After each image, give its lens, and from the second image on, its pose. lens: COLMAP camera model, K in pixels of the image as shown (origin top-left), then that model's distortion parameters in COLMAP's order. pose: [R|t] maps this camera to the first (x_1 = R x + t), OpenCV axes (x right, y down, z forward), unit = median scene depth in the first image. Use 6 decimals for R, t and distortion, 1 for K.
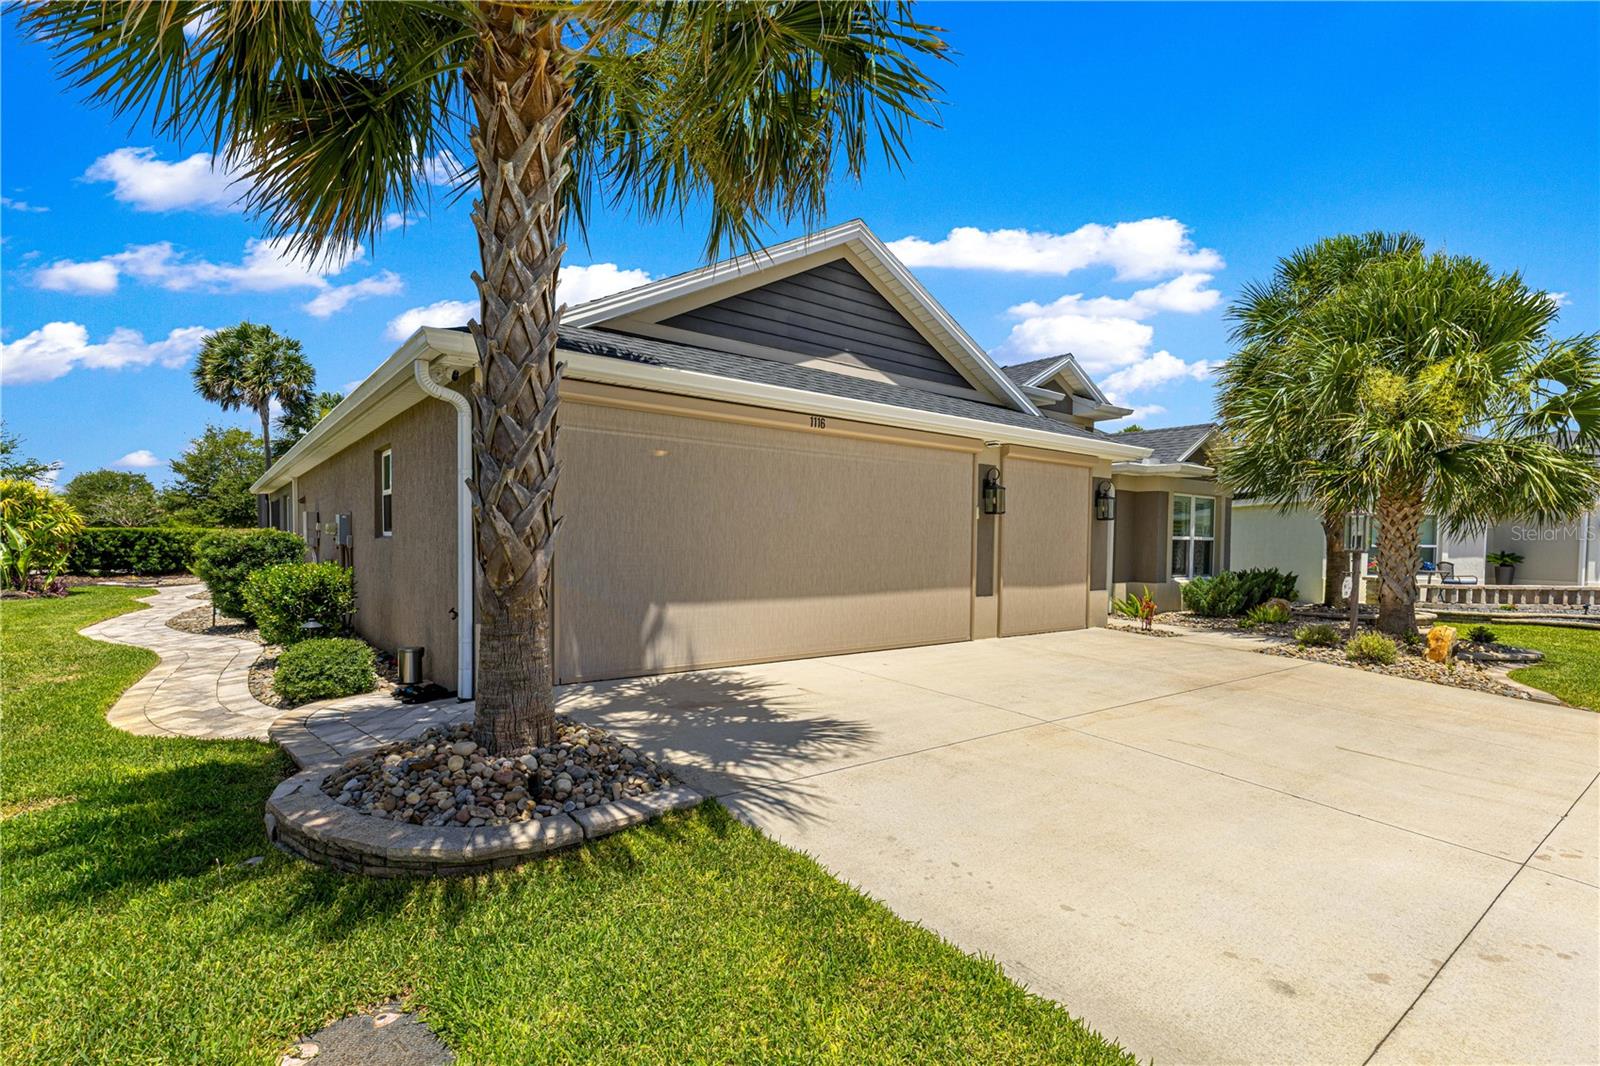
lens RADIAL K [[769.0, 0, 799.1], [0, 769.0, 568.6], [0, 0, 1]] dist [0.010268, 0.000404]
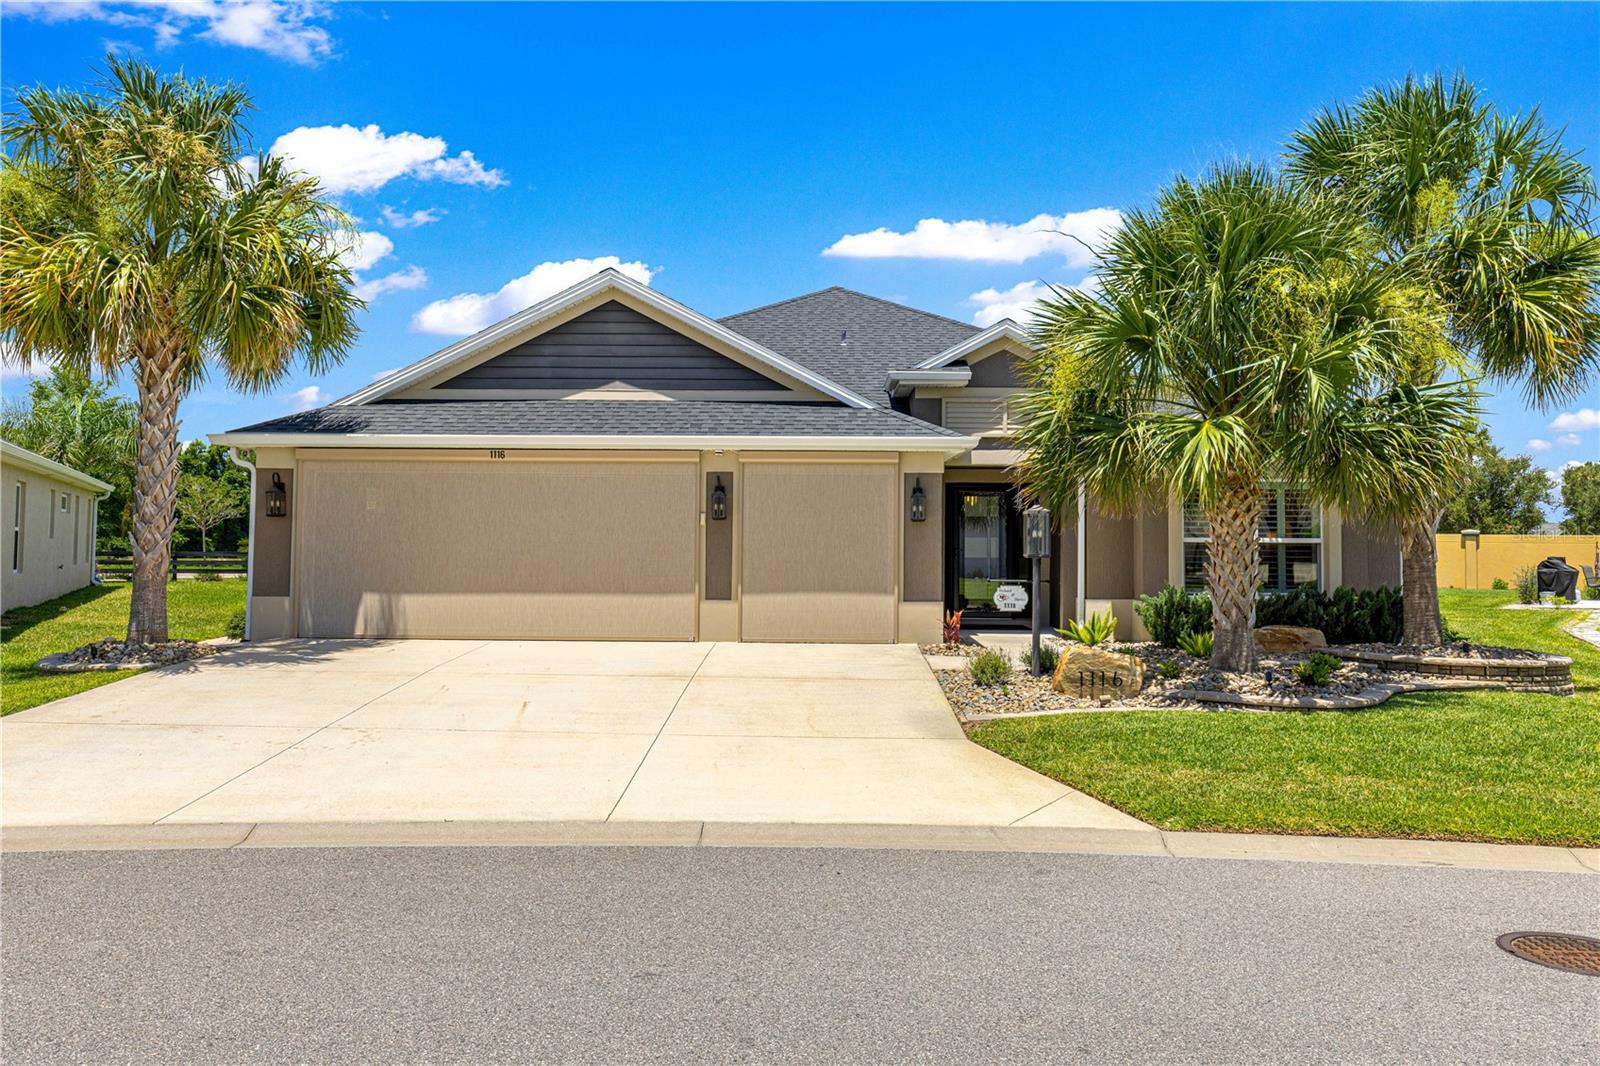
lens RADIAL K [[1229.6, 0, 798.4], [0, 1229.6, 476.3], [0, 0, 1]] dist [-0.014327, -0.003079]
pose [[0.771885, -0.040363, -0.634480, 1.369874], [-0.019372, 0.996026, -0.086930, 0.012167], [0.635468, 0.079391, 0.768035, -0.202500]]
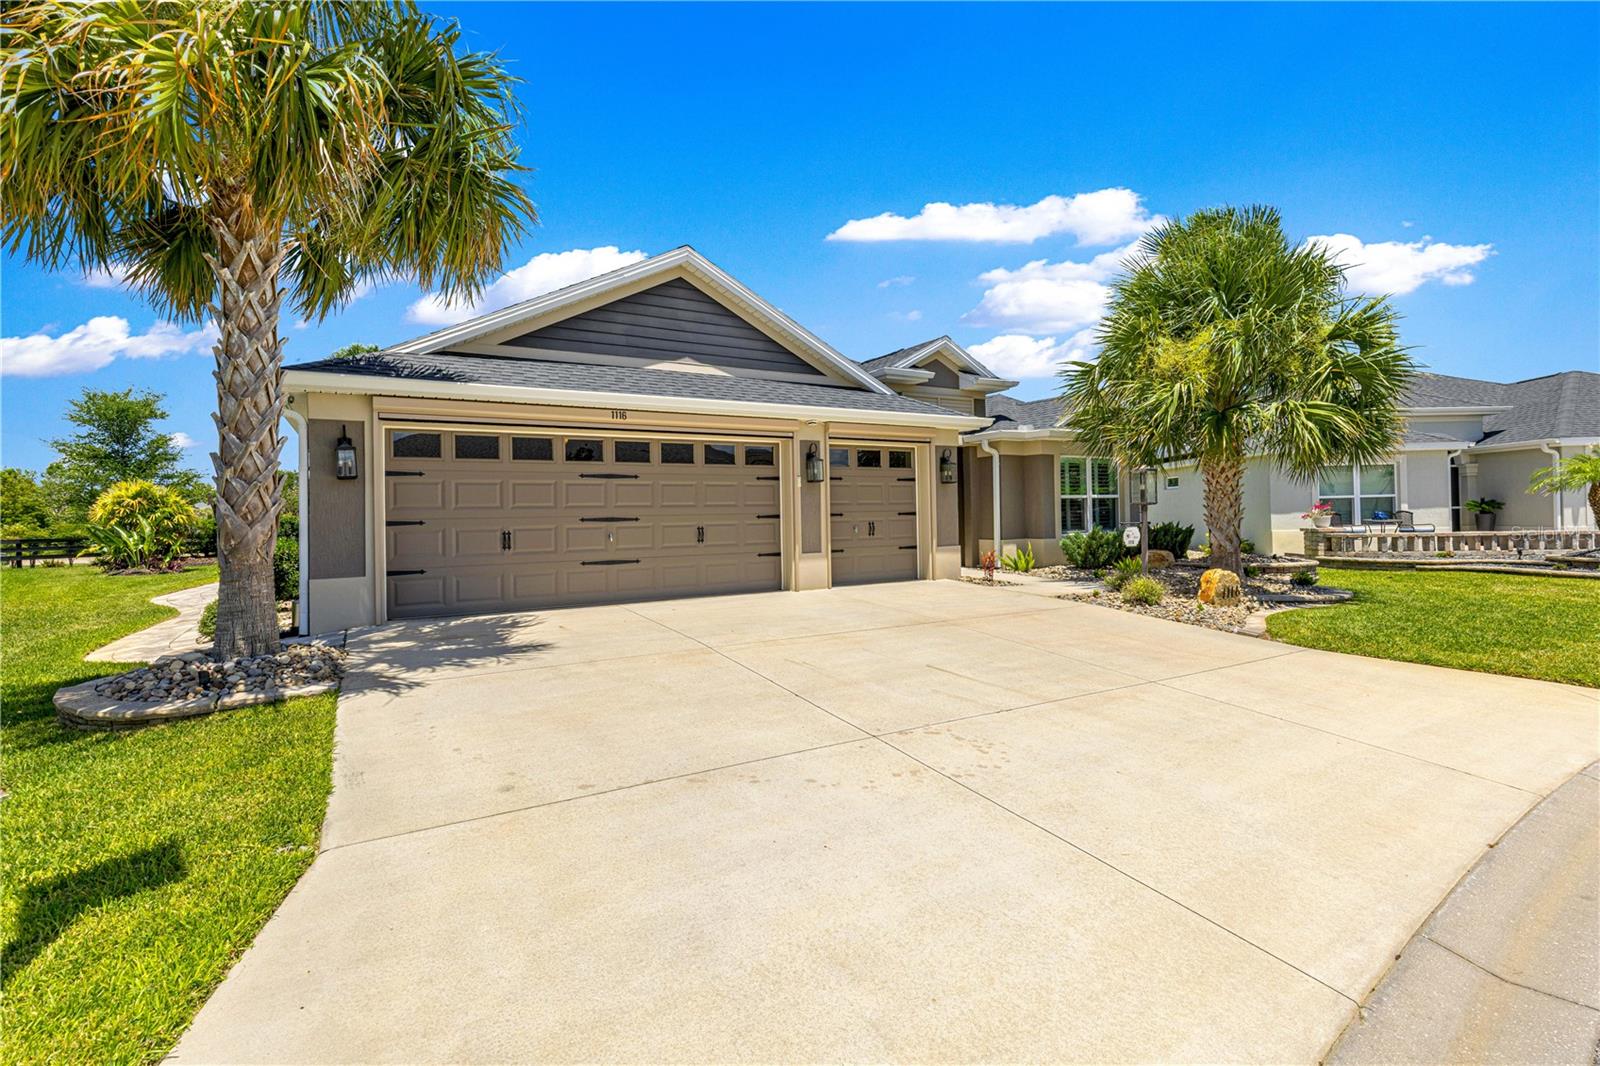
lens RADIAL K [[737.6, 0, 802.6], [0, 737.6, 503.8], [0, 0, 1]] dist [0.001439, 0.000164]
pose [[0.990998, -0.032844, -0.129788, 0.374605], [0.026770, 0.998475, -0.048271, 0.015154], [0.131175, 0.044362, 0.990366, -0.109138]]
